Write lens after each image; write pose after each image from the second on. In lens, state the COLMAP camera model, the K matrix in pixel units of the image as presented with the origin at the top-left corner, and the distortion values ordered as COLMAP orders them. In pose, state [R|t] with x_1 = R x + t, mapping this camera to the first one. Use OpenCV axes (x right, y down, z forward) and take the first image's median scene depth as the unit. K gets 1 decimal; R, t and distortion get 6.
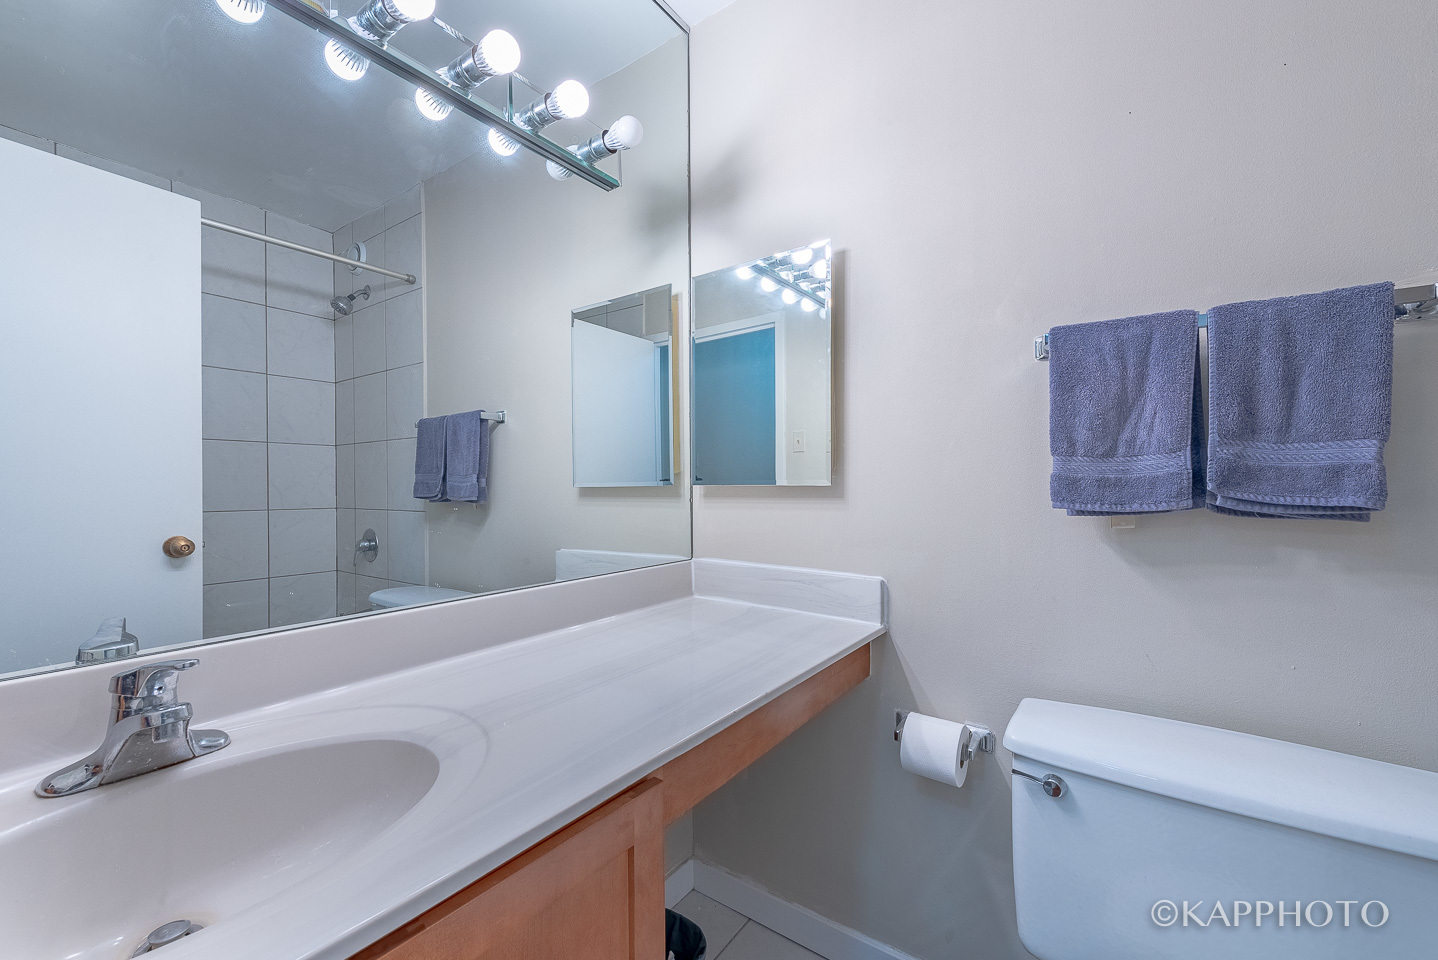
lens RADIAL K [[576.8, 0, 718.9], [0, 576.8, 478.8], [0, 0, 1]] dist [0.010122, -0.001567]
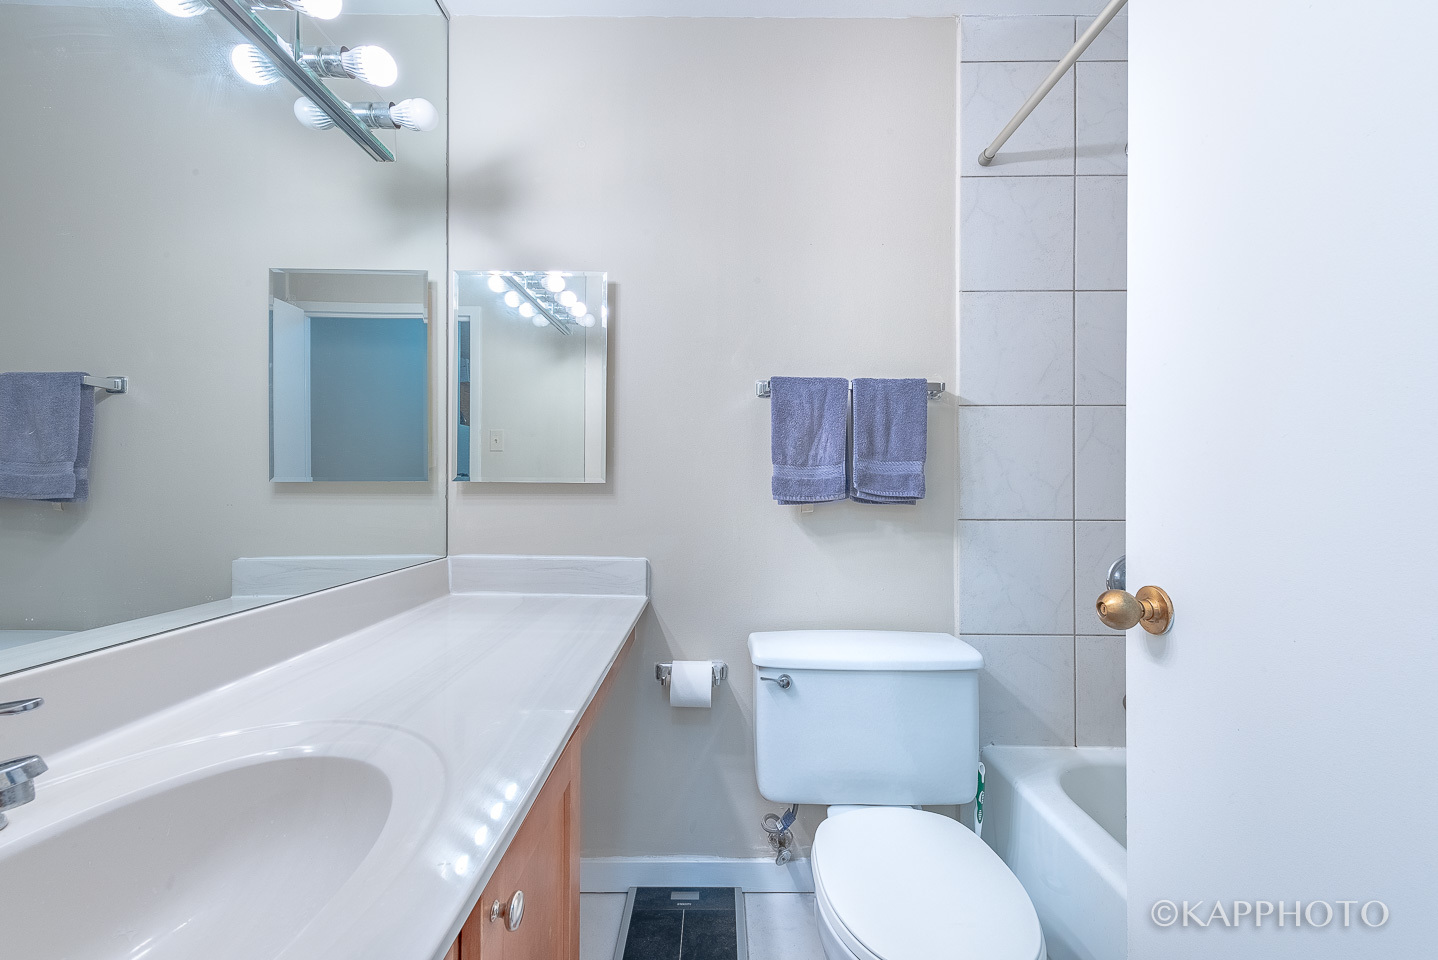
lens RADIAL K [[576.8, 0, 716.0], [0, 576.8, 478.5], [0, 0, 1]] dist [0.010122, -0.001567]
pose [[0.804835, 0.016167, 0.593279, -0.454192], [-0.016120, 0.999856, -0.005379, 0.008065], [-0.593280, -0.005234, 0.804979, -0.103998]]
